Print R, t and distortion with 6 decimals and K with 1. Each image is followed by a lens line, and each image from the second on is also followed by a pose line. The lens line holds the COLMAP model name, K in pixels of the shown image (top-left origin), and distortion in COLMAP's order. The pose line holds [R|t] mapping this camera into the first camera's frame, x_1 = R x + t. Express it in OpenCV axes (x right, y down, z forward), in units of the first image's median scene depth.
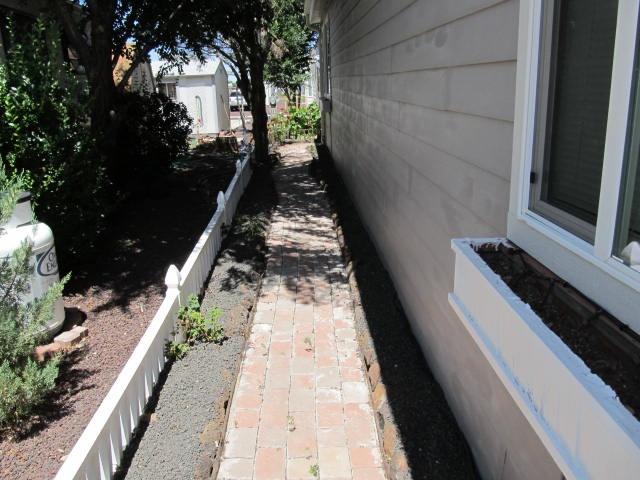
lens RADIAL K [[527.2, 0, 320.2], [0, 527.2, 244.9], [0, 0, 1]] dist [-0.054852, 0.017430]
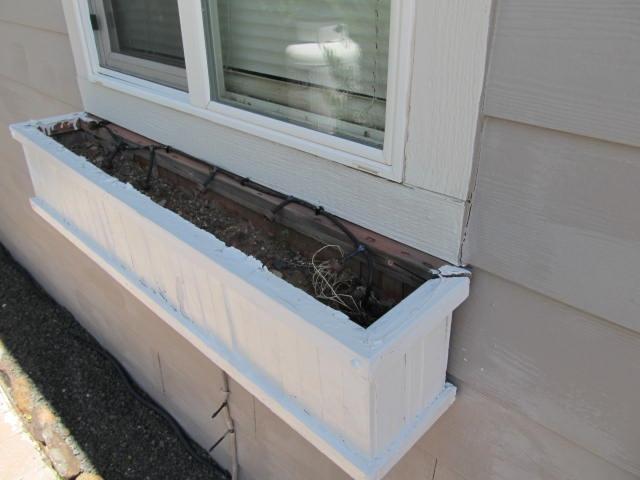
lens RADIAL K [[527.2, 0, 320.2], [0, 527.2, 244.9], [0, 0, 1]] dist [-0.054852, 0.017430]
pose [[0.730734, -0.311056, 0.607677, 0.095920], [0.181024, 0.946584, 0.266852, 0.038889], [-0.658223, -0.084993, 0.748010, 0.208329]]
